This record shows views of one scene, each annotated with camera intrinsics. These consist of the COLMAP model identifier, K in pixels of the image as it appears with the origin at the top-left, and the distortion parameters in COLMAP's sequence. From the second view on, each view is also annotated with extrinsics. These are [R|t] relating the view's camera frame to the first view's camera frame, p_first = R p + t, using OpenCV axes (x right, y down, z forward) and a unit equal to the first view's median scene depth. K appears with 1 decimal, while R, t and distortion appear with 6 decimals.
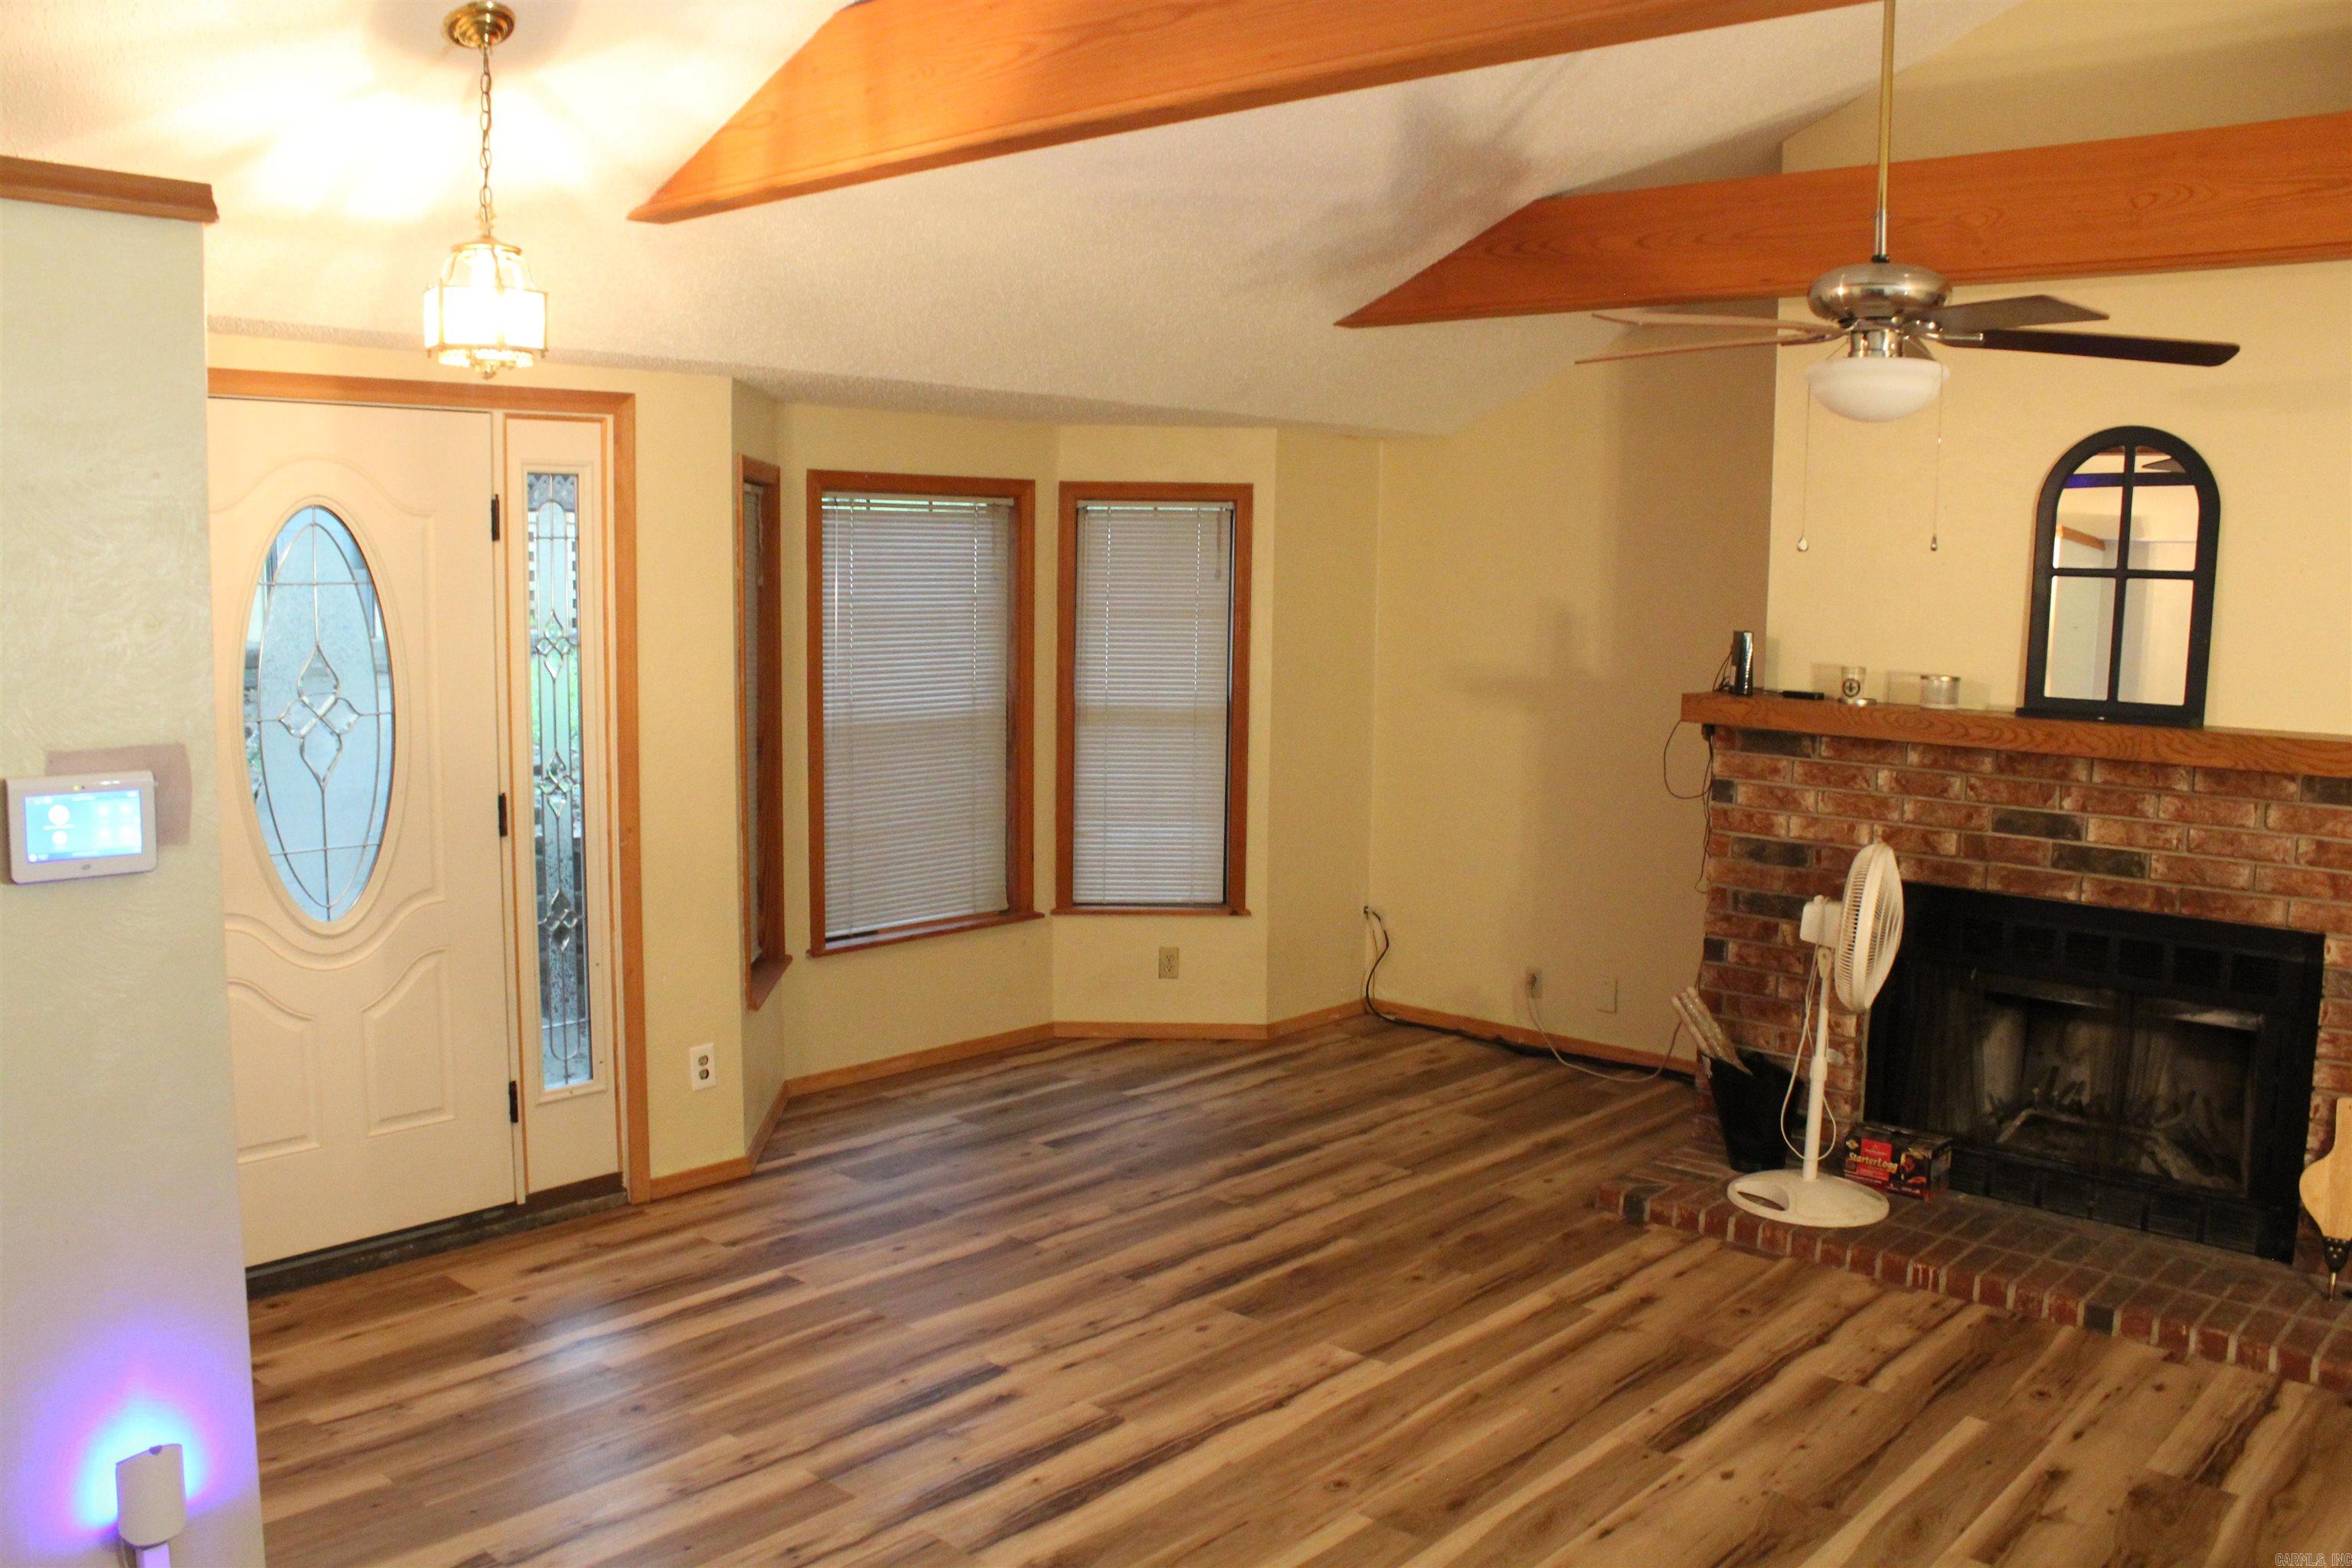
lens RADIAL K [[1965.5, 0, 1134.3], [0, 1965.5, 800.1], [0, 0, 1]] dist [-0.157957, 0.141809]
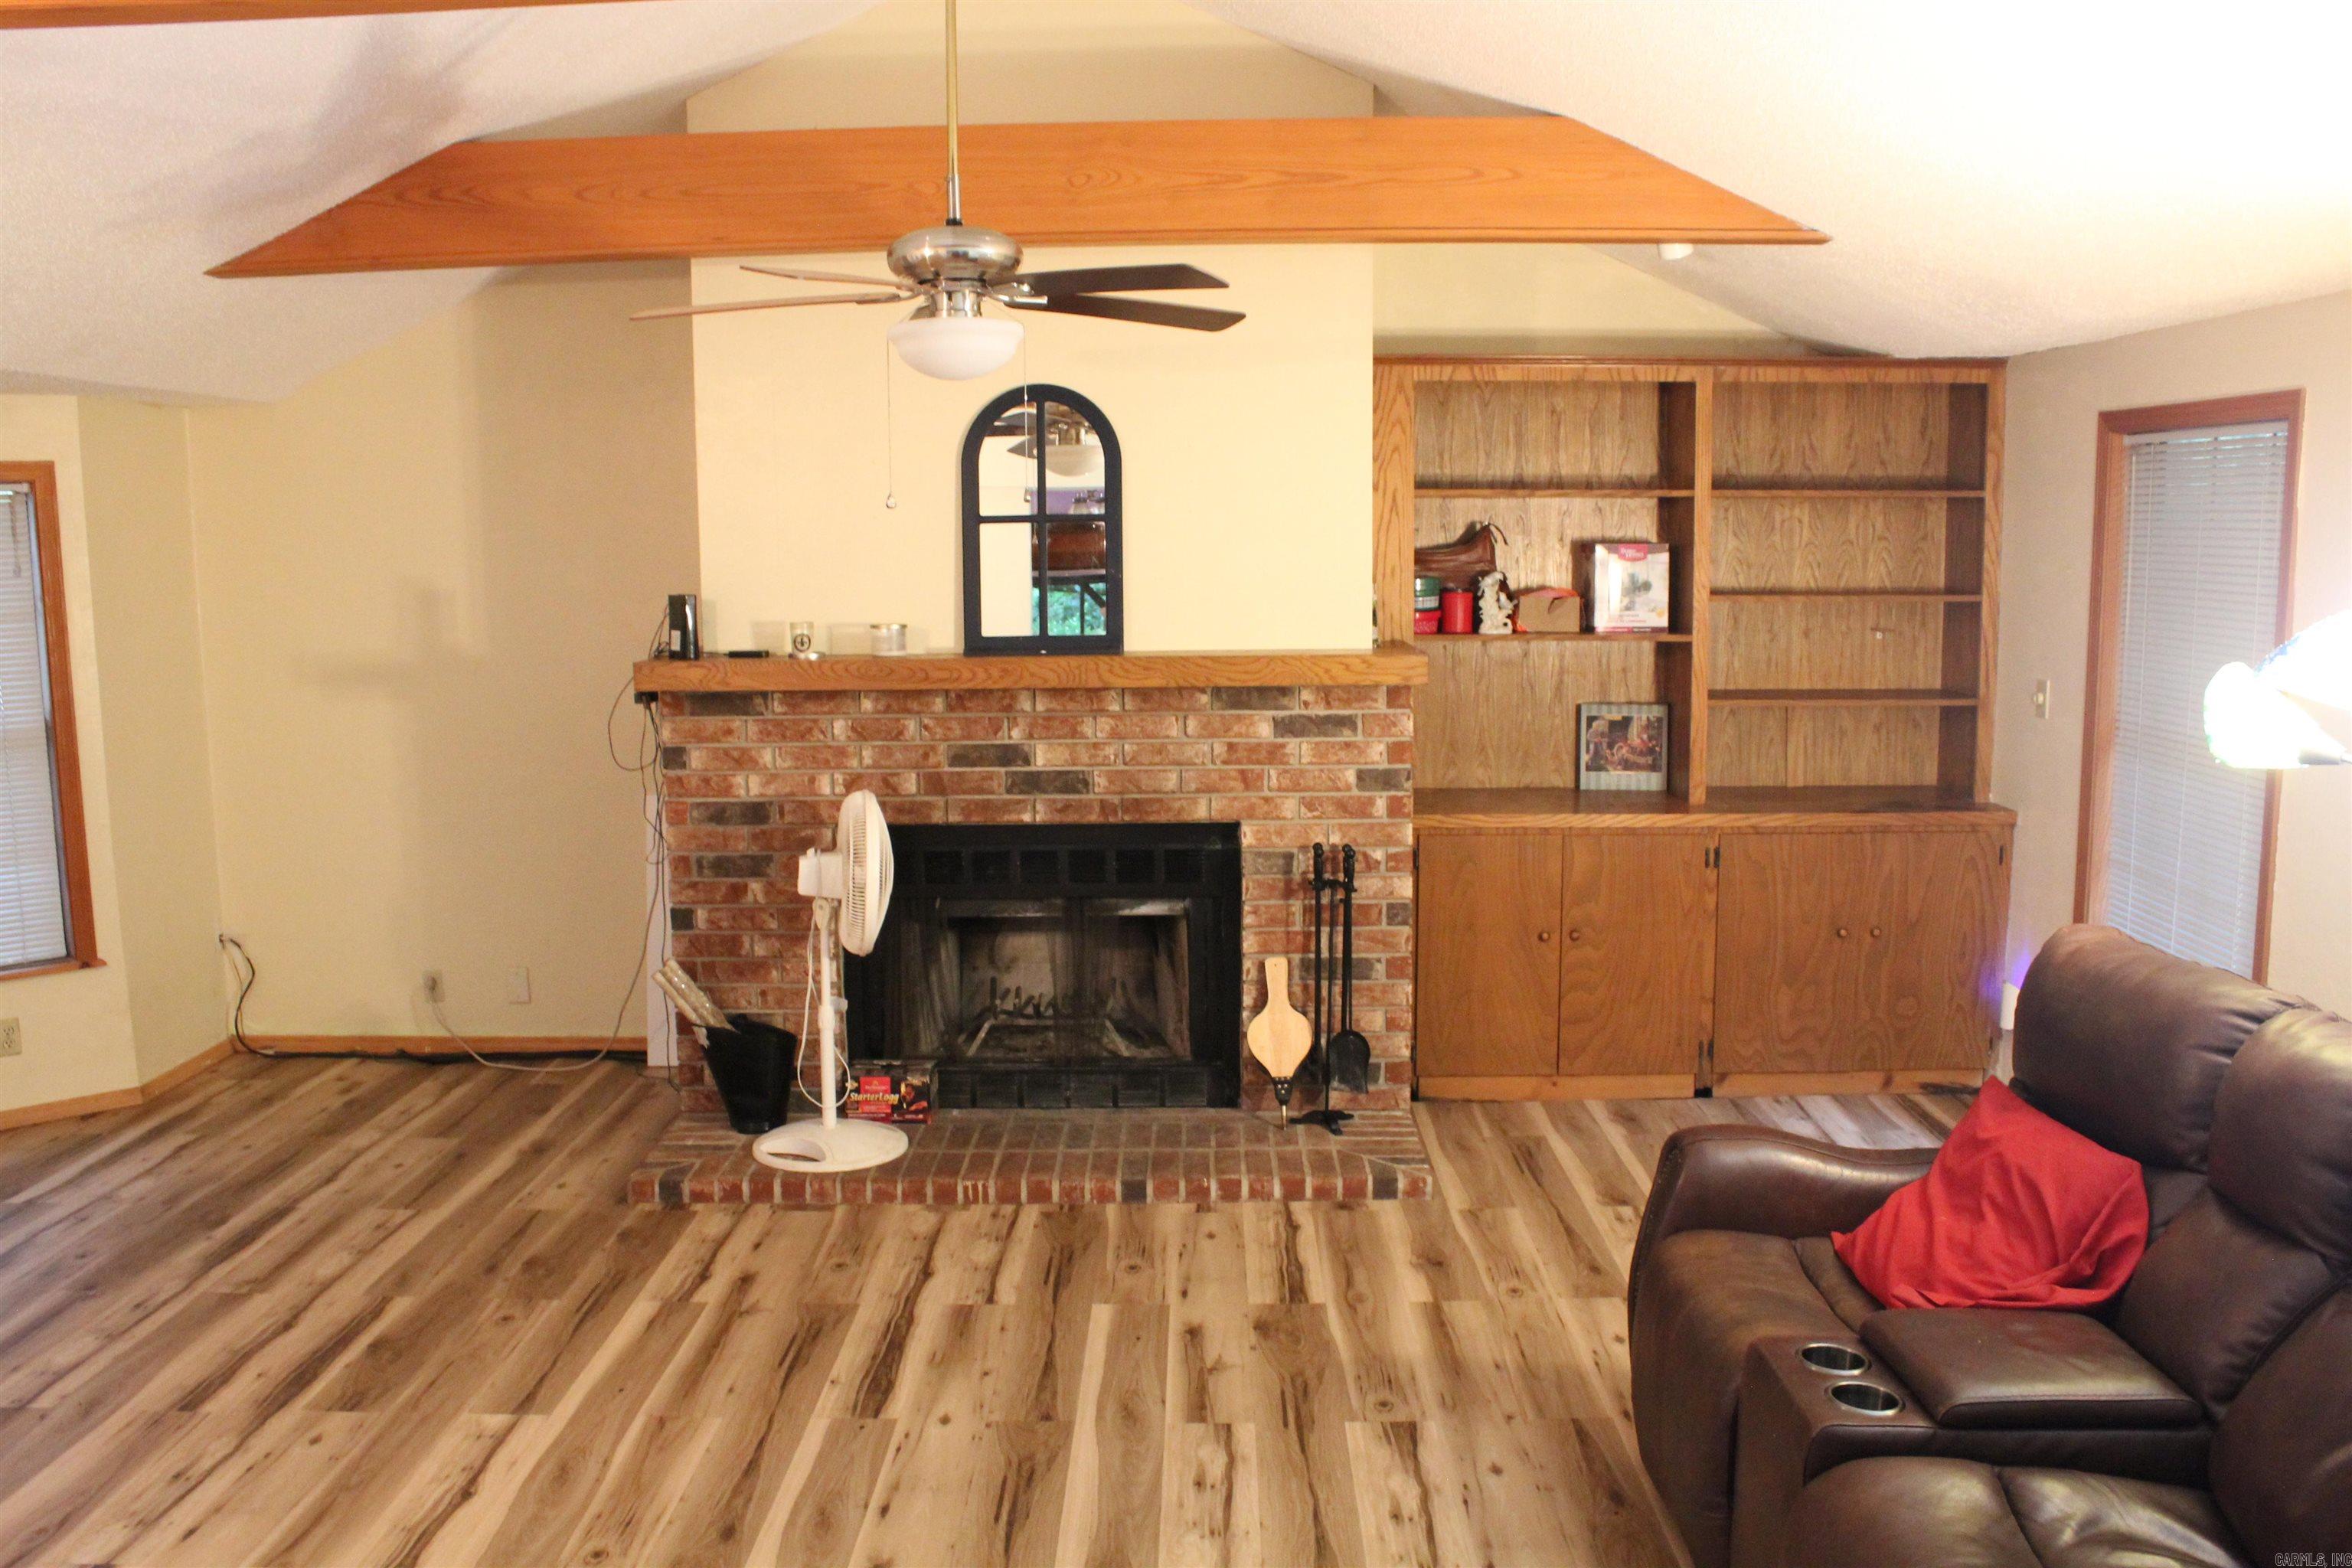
lens RADIAL K [[1965.5, 0, 1168.9], [0, 1965.5, 793.5], [0, 0, 1]] dist [-0.157957, 0.141809]
pose [[0.756009, -0.116742, 0.644067, -0.162677], [0.107432, 0.992754, 0.053841, -0.014606], [-0.645685, 0.028489, 0.763072, 0.094440]]
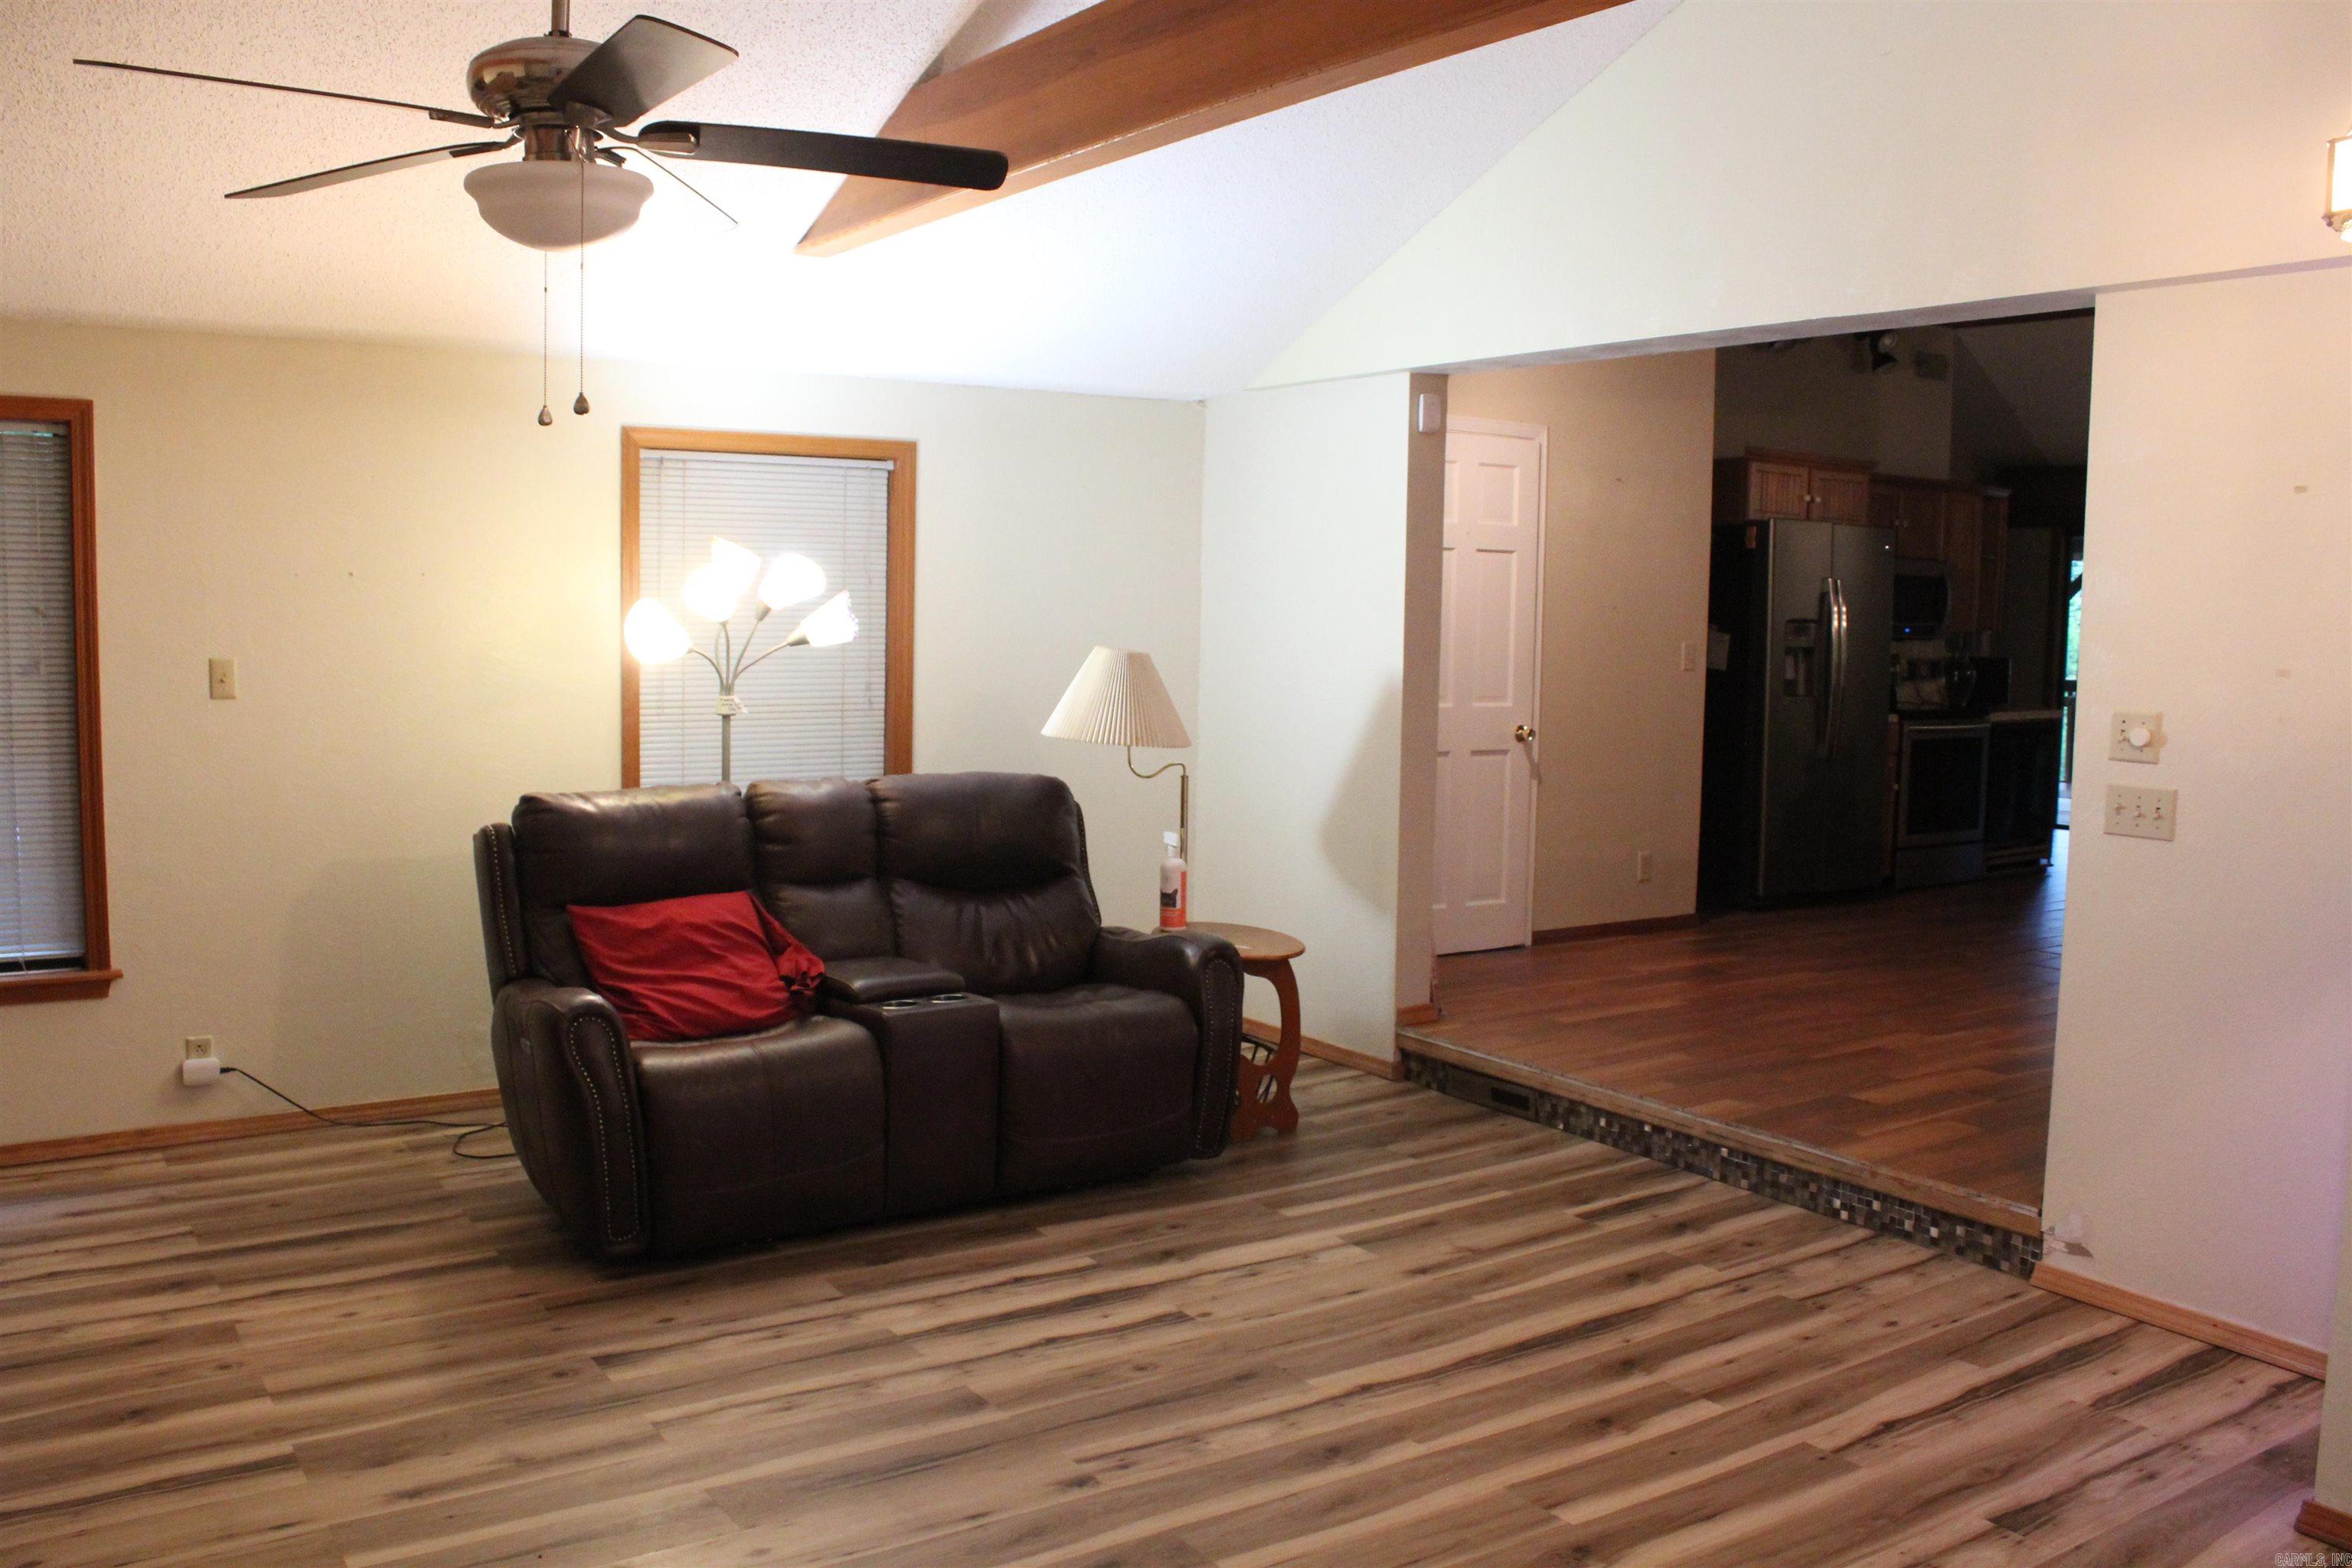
lens RADIAL K [[1965.5, 0, 1175.3], [0, 1965.5, 784.1], [0, 0, 1]] dist [-0.157957, 0.141809]
pose [[-0.968457, -0.046491, 0.244805, -0.028246], [0.008319, 0.975861, 0.218236, -0.101591], [-0.249042, 0.213388, -0.944692, 1.217553]]
